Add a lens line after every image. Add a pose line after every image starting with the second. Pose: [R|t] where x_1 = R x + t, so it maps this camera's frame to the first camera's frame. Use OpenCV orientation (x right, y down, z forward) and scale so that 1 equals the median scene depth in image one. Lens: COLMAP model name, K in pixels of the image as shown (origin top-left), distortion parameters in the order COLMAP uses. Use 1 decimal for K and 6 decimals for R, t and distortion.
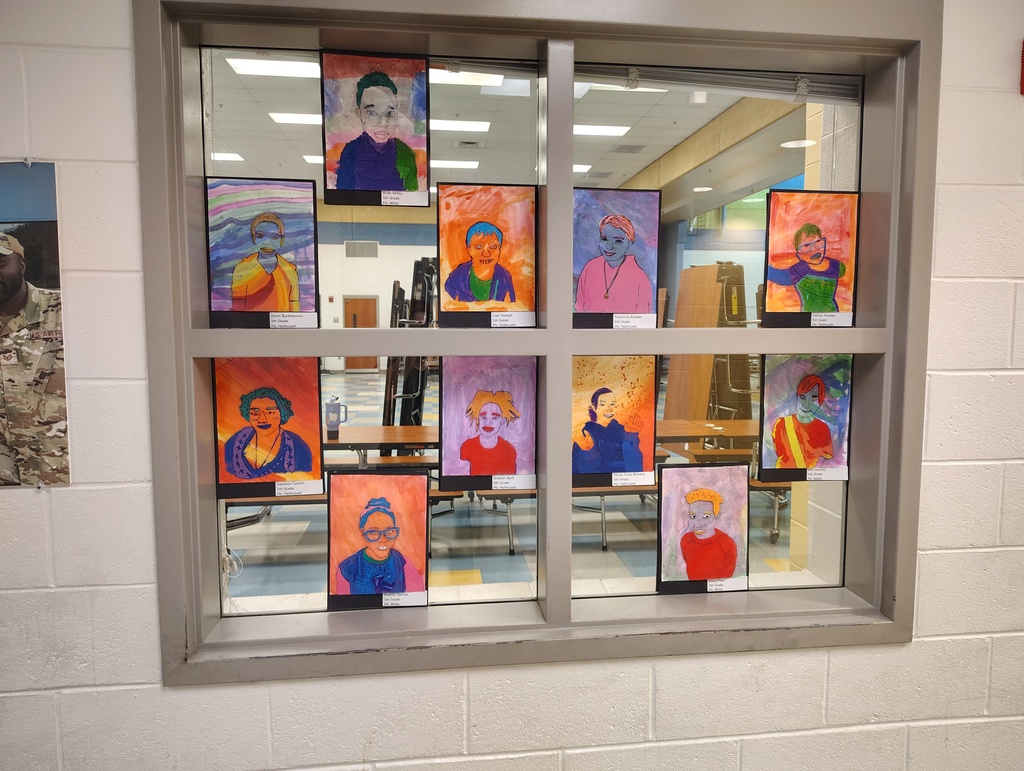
lens RADIAL K [[692.3, 0, 508.7], [0, 692.3, 380.1], [0, 0, 1]] dist [0.002729, -0.013156]
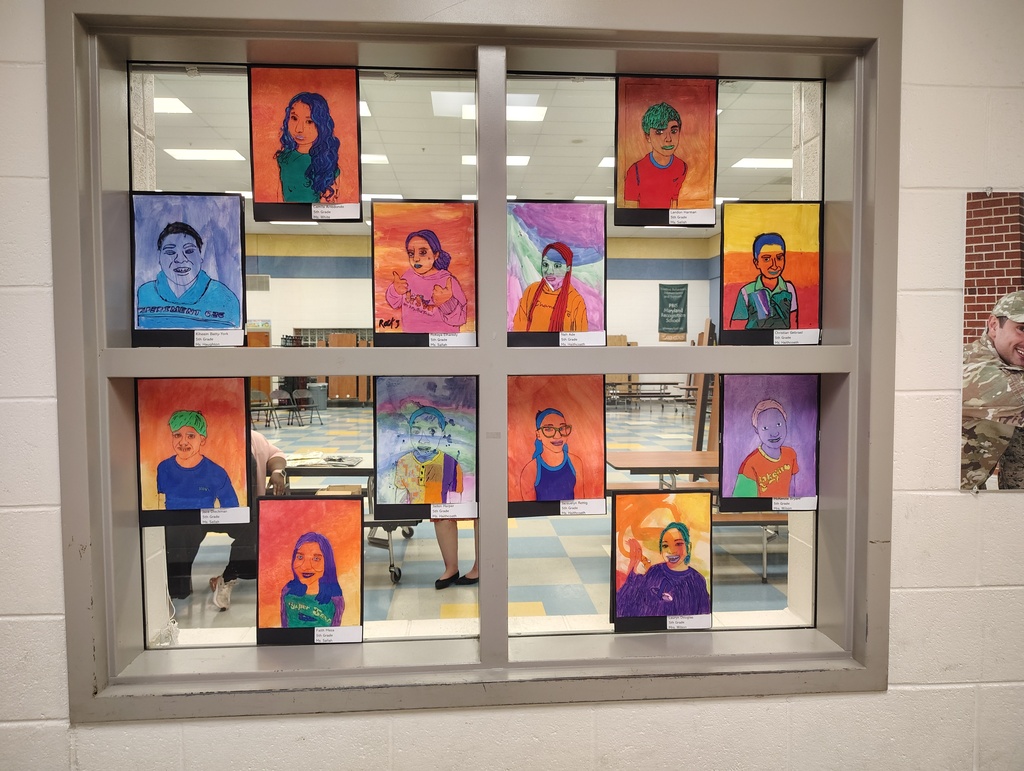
lens RADIAL K [[722.5, 0, 513.5], [0, 722.5, 375.7], [0, 0, 1]] dist [0.005293, -0.010672]
pose [[0.999115, -0.000587, -0.042066, 0.138552], [-0.000880, 0.999392, -0.034852, -0.001181], [0.042061, 0.034859, 0.998507, 0.017439]]
